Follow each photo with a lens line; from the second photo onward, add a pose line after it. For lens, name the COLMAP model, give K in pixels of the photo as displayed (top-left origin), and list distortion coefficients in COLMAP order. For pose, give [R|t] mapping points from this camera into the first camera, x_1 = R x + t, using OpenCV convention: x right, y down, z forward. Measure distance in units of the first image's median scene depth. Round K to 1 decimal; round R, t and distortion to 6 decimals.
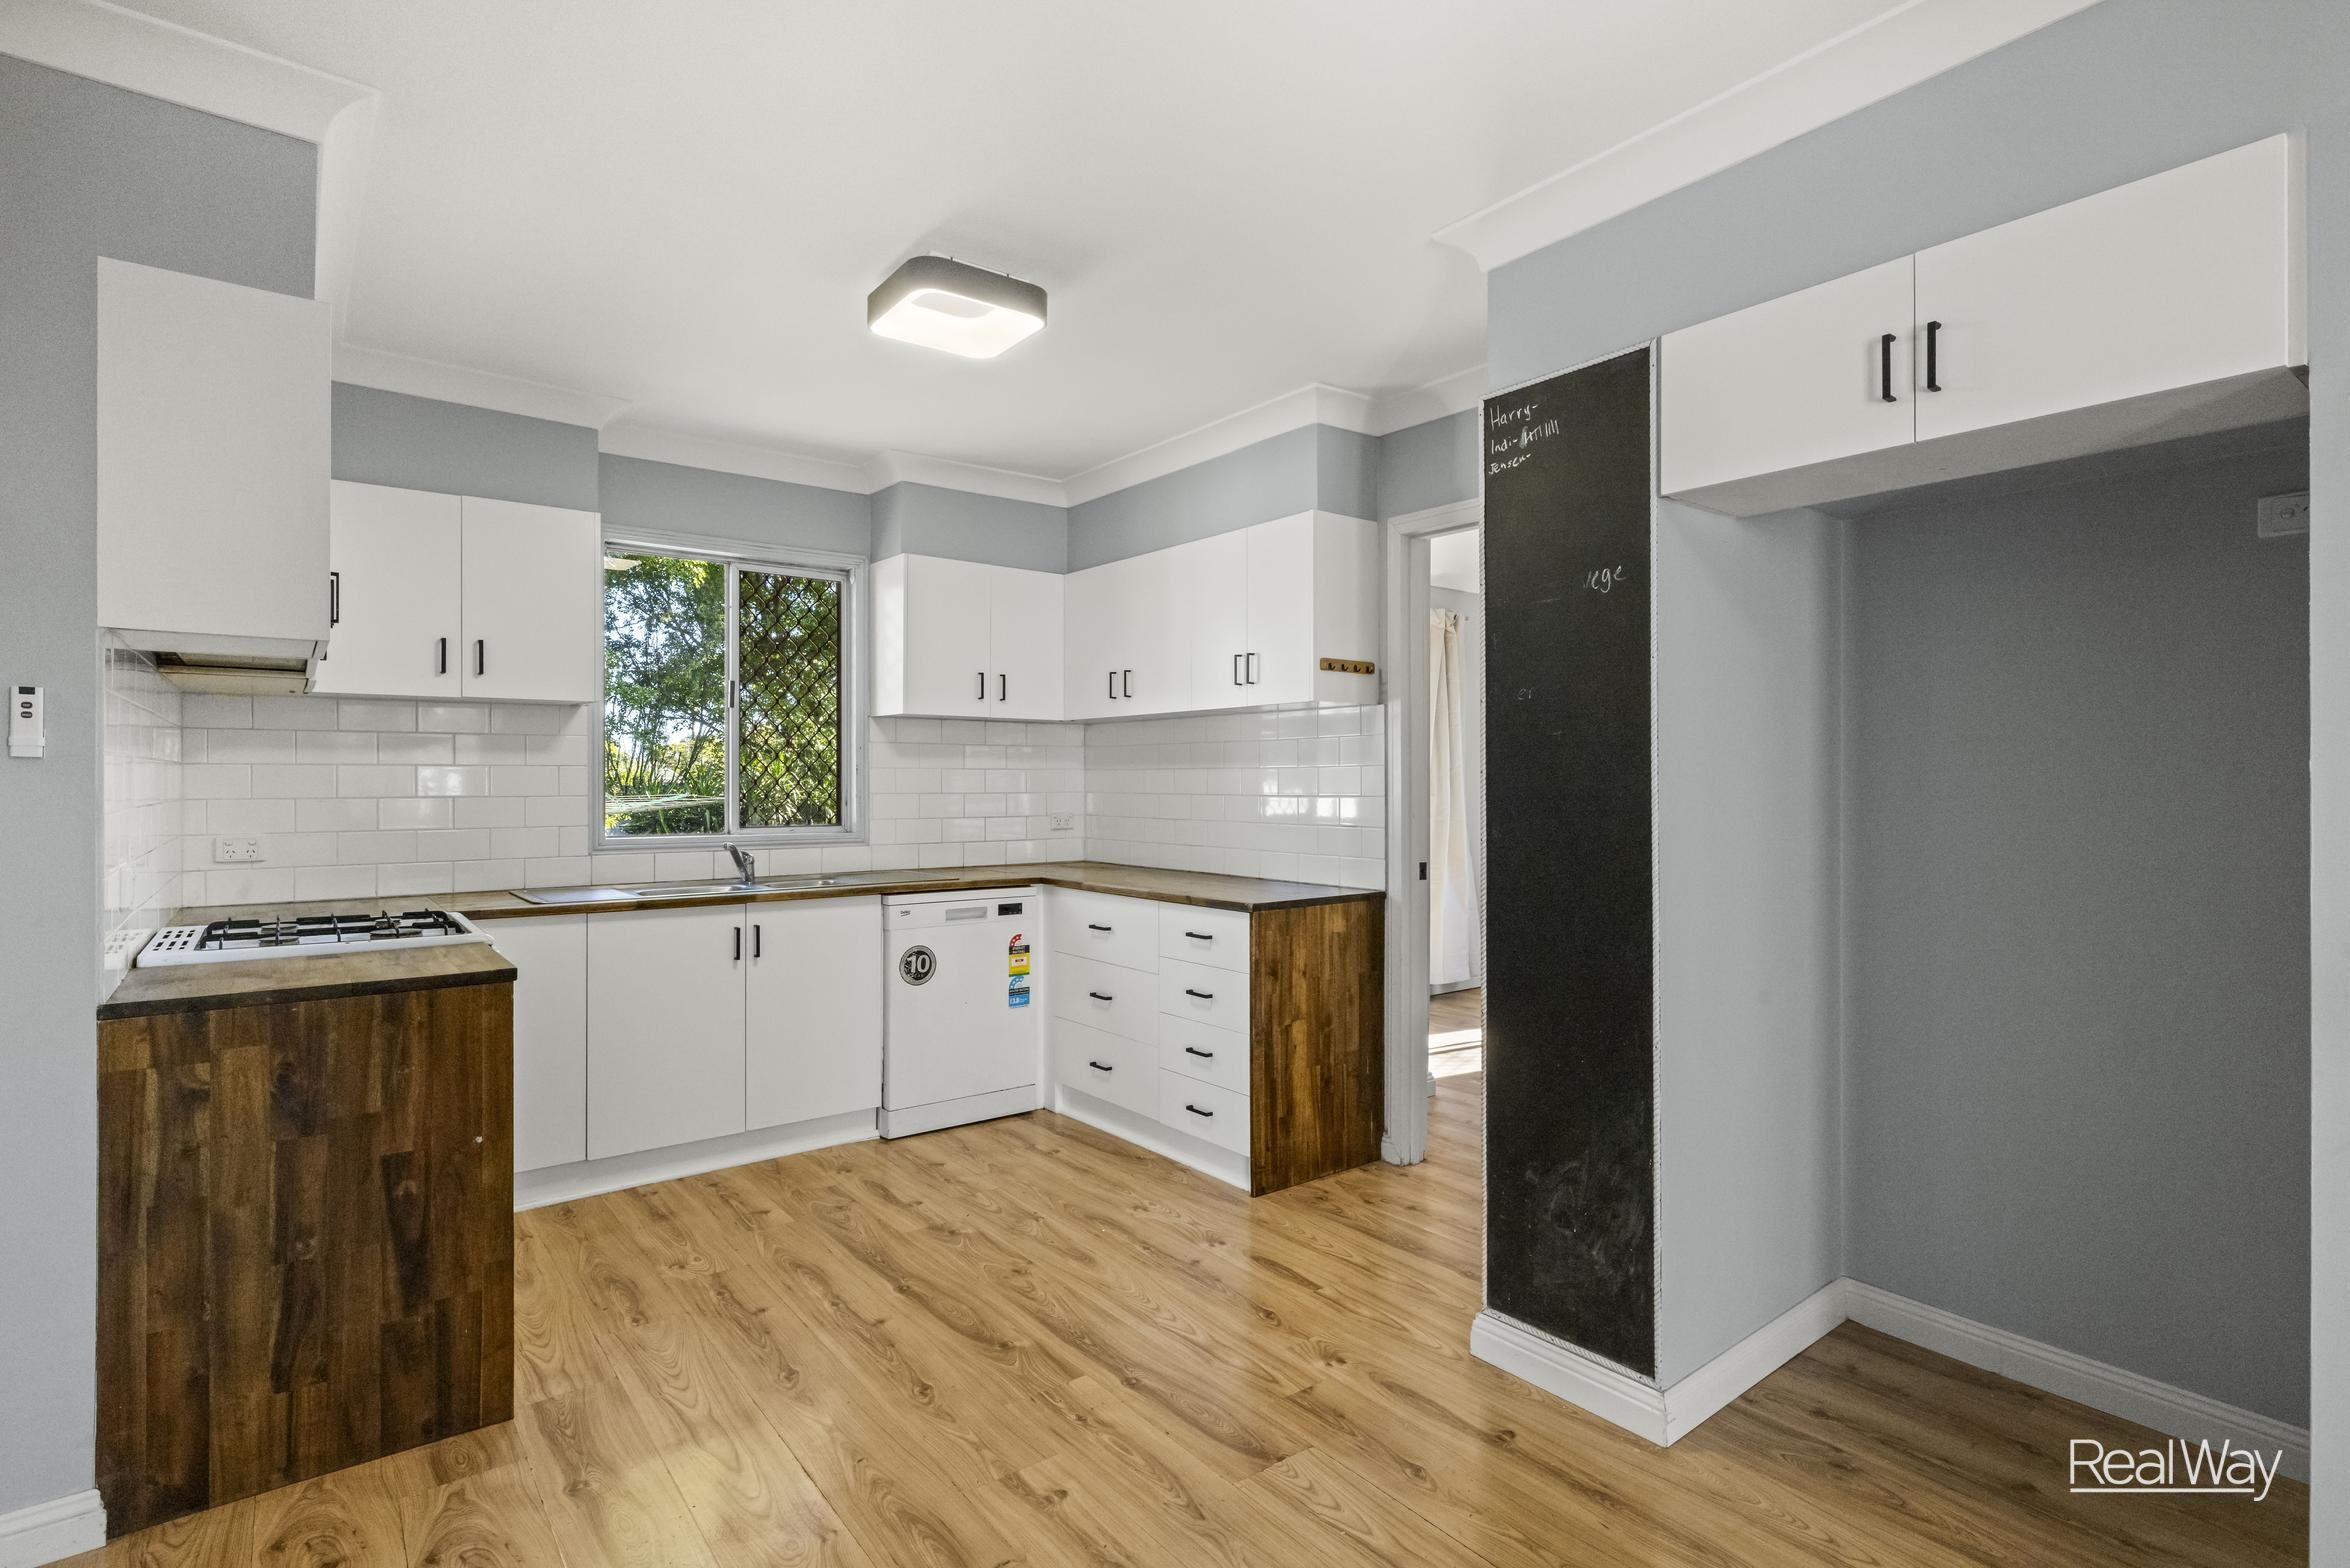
lens RADIAL K [[1131.4, 0, 1172.3], [0, 1131.4, 786.7], [0, 0, 1]] dist [-0.003185, 0.001027]
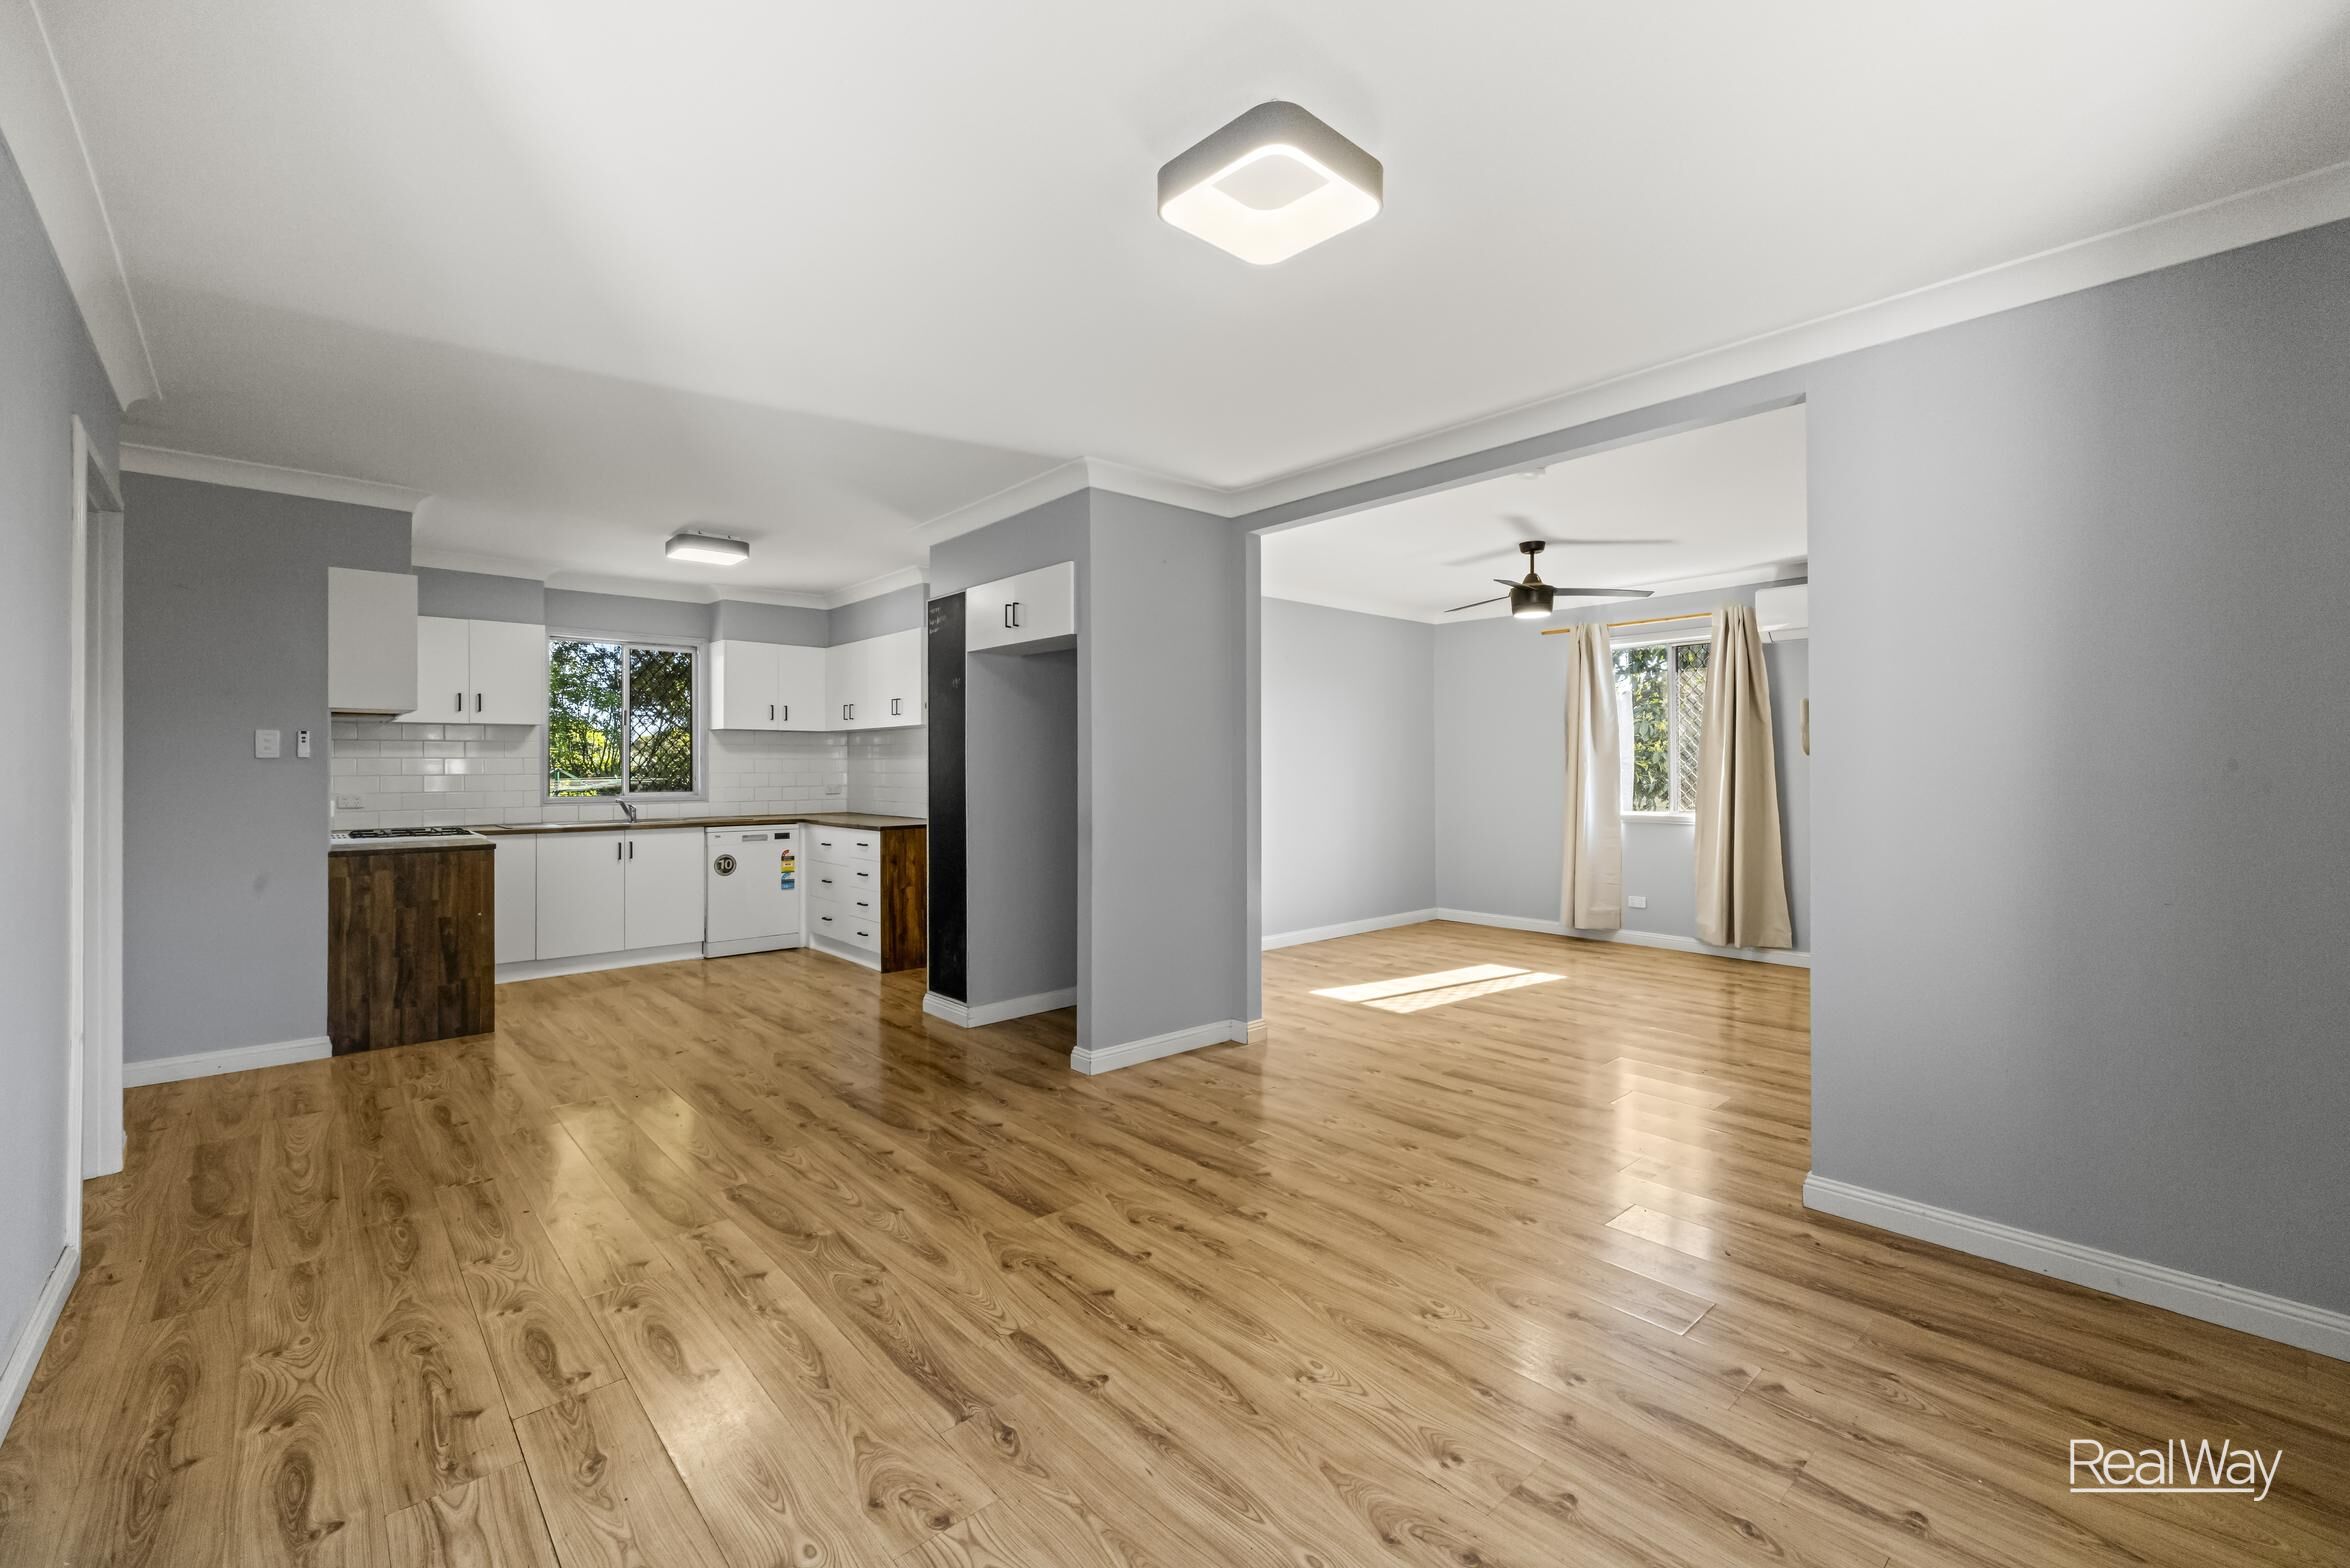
lens RADIAL K [[1001.6, 0, 1178.8], [0, 1001.6, 771.0], [0, 0, 1]] dist [-0.000115, -0.000186]
pose [[0.998112, -0.002529, 0.061375, 0.478735], [0.002515, 0.999997, 0.000299, 0.005435], [-0.061376, -0.000144, 0.998115, -0.786278]]
